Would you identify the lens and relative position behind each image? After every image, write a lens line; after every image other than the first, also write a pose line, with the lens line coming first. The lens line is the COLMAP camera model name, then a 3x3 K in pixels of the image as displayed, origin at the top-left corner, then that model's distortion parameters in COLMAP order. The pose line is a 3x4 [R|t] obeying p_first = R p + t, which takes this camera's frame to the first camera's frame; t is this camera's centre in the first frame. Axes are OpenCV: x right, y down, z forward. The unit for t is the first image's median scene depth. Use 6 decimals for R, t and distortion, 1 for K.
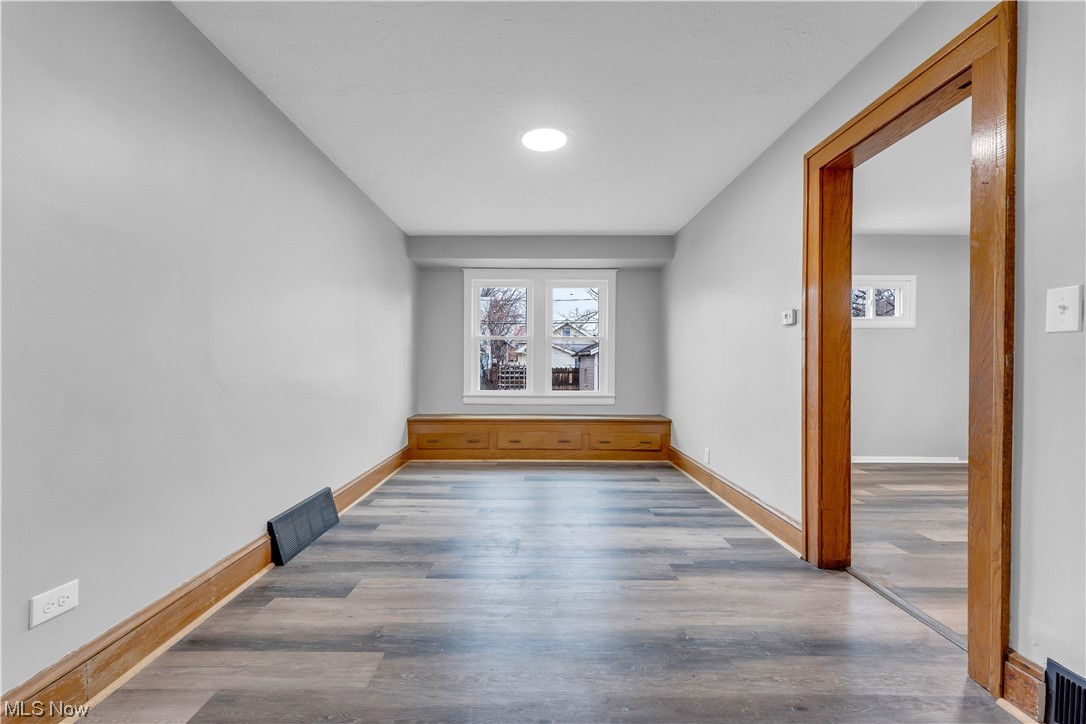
lens RADIAL K [[436.7, 0, 538.3], [0, 436.7, 368.9], [0, 0, 1]] dist [-0.001552, -0.000423]
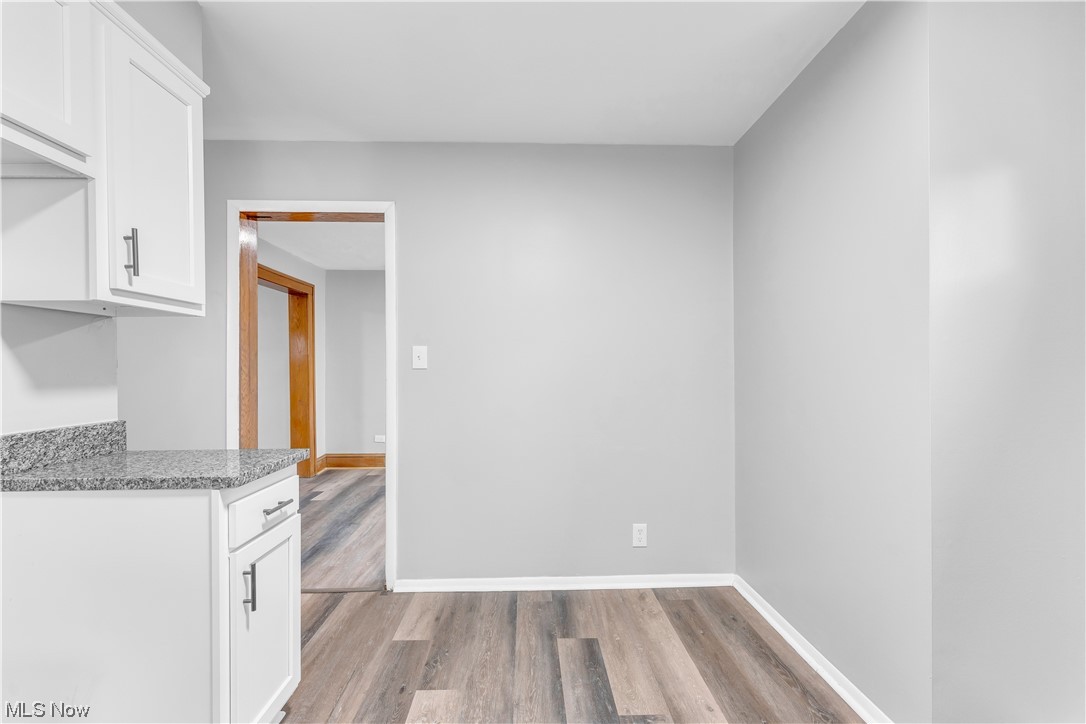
lens RADIAL K [[436.7, 0, 538.3], [0, 436.7, 368.9], [0, 0, 1]] dist [-0.001552, -0.000423]
pose [[0.037187, -0.004119, -0.999300, 1.921340], [-0.003555, 0.999985, -0.004254, -0.079924], [0.999302, 0.003710, 0.037172, 1.430124]]
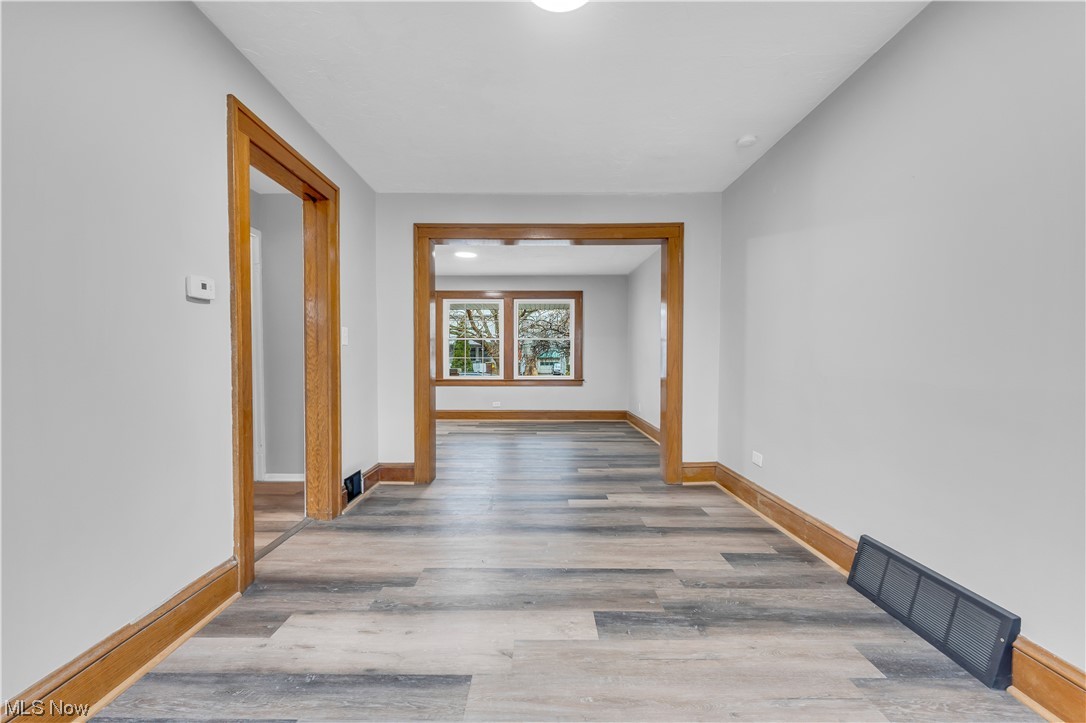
lens RADIAL K [[436.7, 0, 538.3], [0, 436.7, 368.4], [0, 0, 1]] dist [-0.001552, -0.000423]
pose [[-0.999990, -0.003383, 0.002828, 0.053075], [-0.003292, 0.999487, 0.031849, -0.018984], [-0.002935, 0.031839, -0.999489, 2.040967]]
